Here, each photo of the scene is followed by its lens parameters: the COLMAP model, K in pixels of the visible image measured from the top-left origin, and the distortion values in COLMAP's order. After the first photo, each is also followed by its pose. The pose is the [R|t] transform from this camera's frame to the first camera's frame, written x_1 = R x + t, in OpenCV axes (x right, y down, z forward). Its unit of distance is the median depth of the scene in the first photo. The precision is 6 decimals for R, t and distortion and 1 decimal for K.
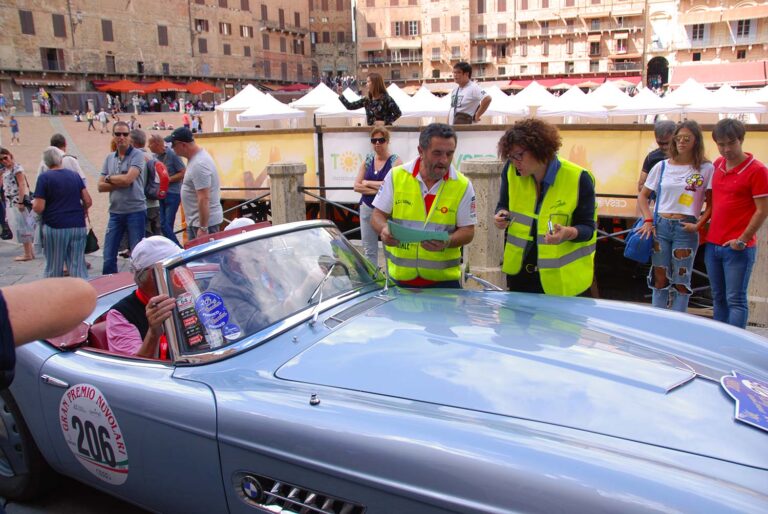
lens RADIAL K [[588.4, 0, 384.0], [0, 588.4, 257.0], [0, 0, 1]] dist [-0.172042, 0.124528]
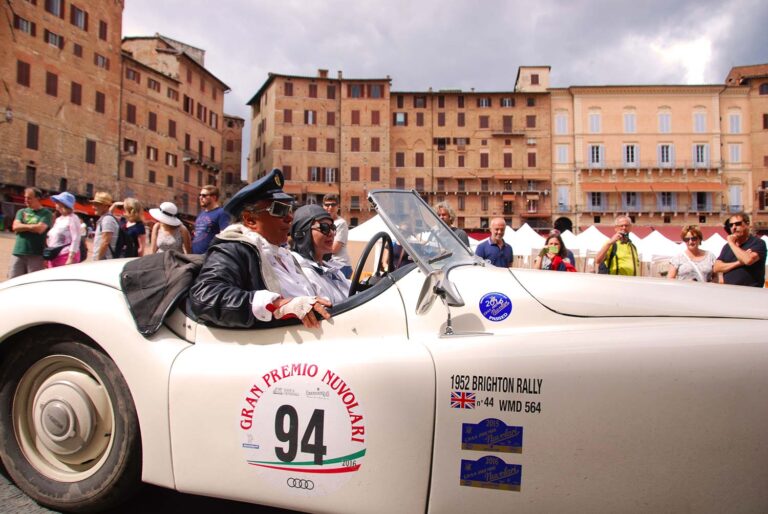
lens RADIAL K [[588.4, 0, 384.0], [0, 588.4, 257.0], [0, 0, 1]] dist [-0.172042, 0.124528]
pose [[0.933741, 0.049747, 0.354476, -0.242043], [0.041899, 0.968298, -0.246258, -0.013038], [-0.355489, 0.244794, 0.902055, 0.109100]]
